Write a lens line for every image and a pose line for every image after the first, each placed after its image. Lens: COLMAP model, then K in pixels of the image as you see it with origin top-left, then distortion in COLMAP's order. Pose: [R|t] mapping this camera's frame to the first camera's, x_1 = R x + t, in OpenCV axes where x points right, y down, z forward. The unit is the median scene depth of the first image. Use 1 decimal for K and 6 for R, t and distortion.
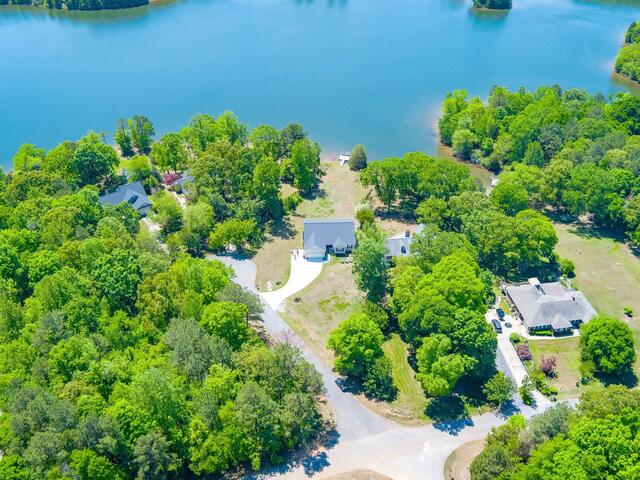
lens RADIAL K [[581.7, 0, 323.6], [0, 581.7, 242.4], [0, 0, 1]] dist [-0.070164, 0.000000]
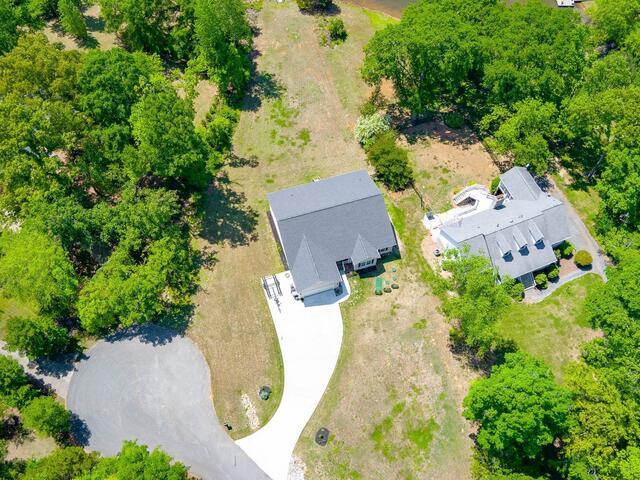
lens RADIAL K [[581.7, 0, 320.1], [0, 581.7, 241.4], [0, 0, 1]] dist [-0.070164, 0.000000]
pose [[0.966780, -0.222693, 0.125477, -0.061456], [0.147008, 0.885997, 0.439770, -0.210128], [-0.209106, -0.406714, 0.889302, 0.580260]]
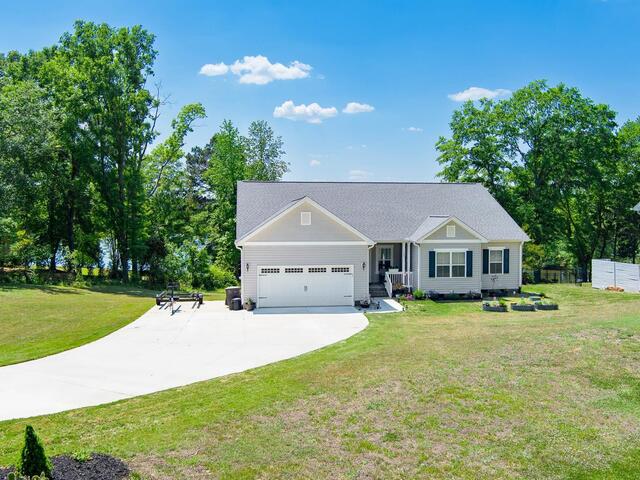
lens RADIAL K [[581.7, 0, 321.7], [0, 581.7, 243.9], [0, 0, 1]] dist [-0.070164, 0.000000]
pose [[0.996212, -0.012570, 0.086040, -0.022963], [0.058956, 0.824961, -0.562106, 0.097187], [-0.063914, 0.565050, 0.822578, 0.837910]]
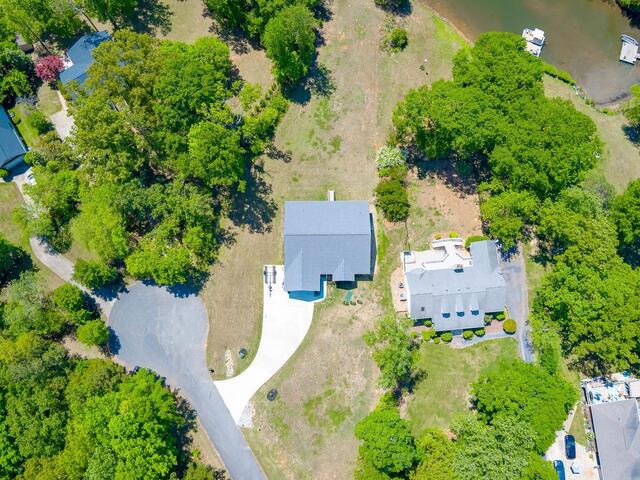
lens RADIAL K [[581.7, 0, 320.1], [0, 581.7, 239.8], [0, 0, 1]] dist [-0.070164, 0.000000]
pose [[0.999218, 0.039454, -0.002765, 0.003708], [-0.026458, 0.718771, 0.694744, -0.429701], [0.029397, -0.694127, 0.719252, 0.573803]]
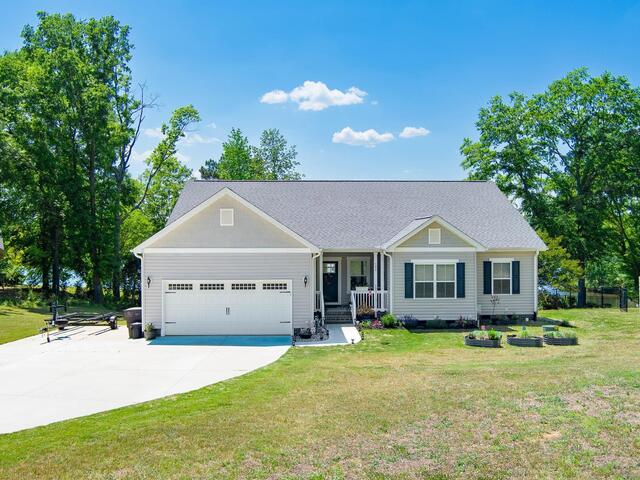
lens RADIAL K [[581.7, 0, 322.5], [0, 581.7, 241.6], [0, 0, 1]] dist [-0.070164, 0.000000]
pose [[0.999885, -0.011020, -0.010405, 0.005069], [0.002528, 0.798149, -0.602455, 0.078944], [0.014944, 0.602360, 0.798085, 0.870826]]
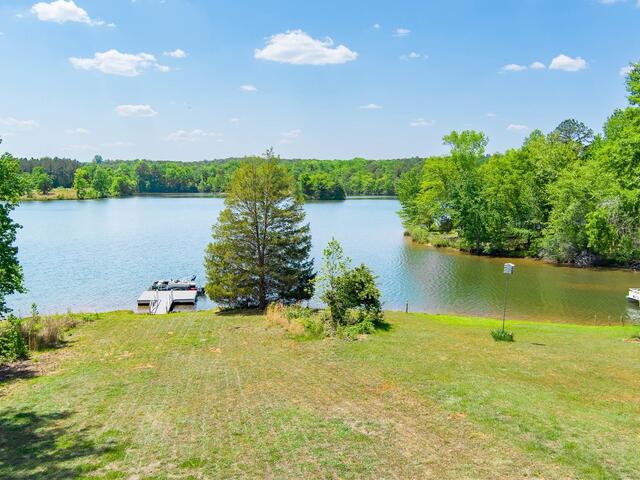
lens RADIAL K [[581.7, 0, 316.2], [0, 581.7, 237.5], [0, 0, 1]] dist [-0.070164, 0.000000]
pose [[0.920511, -0.035684, 0.389085, 0.007636], [0.233157, 0.849249, -0.473724, -0.074190], [-0.313525, 0.526786, 0.790062, 1.075445]]
